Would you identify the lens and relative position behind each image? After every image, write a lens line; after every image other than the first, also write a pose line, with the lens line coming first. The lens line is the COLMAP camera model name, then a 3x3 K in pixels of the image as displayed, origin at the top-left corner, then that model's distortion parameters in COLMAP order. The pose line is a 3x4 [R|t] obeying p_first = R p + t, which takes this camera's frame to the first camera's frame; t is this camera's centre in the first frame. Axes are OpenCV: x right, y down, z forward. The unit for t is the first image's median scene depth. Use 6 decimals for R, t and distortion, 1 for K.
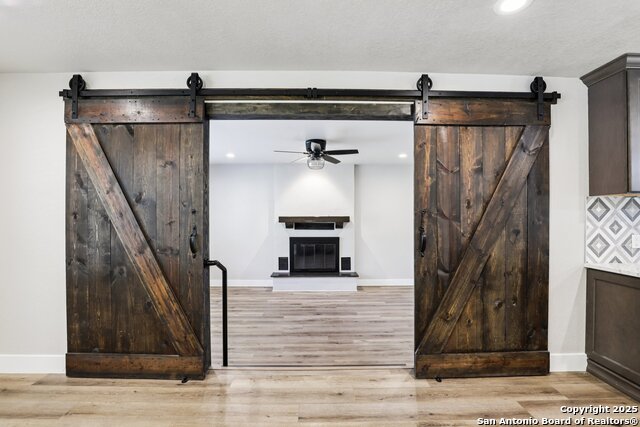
lens RADIAL K [[292.1, 0, 320.9], [0, 292.1, 217.0], [0, 0, 1]] dist [-0.032284, 0.005333]
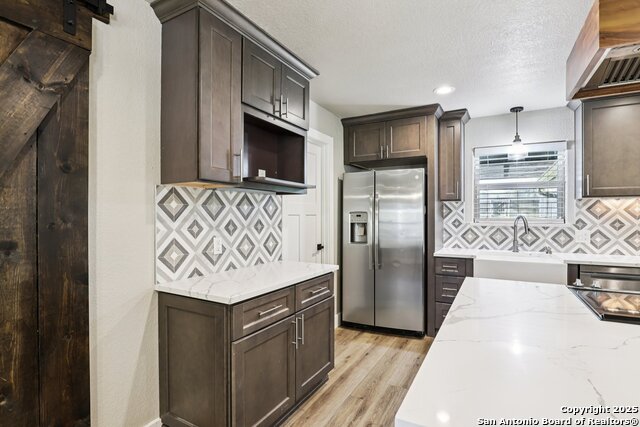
lens RADIAL K [[318.0, 0, 324.0], [0, 318.0, 215.9], [0, 0, 1]] dist [-0.022767, 0.000498]
pose [[0.498997, -0.000589, 0.866603, 0.487426], [0.004775, 0.999986, -0.002070, 0.005534], [-0.866590, 0.005171, 0.498993, 0.291779]]
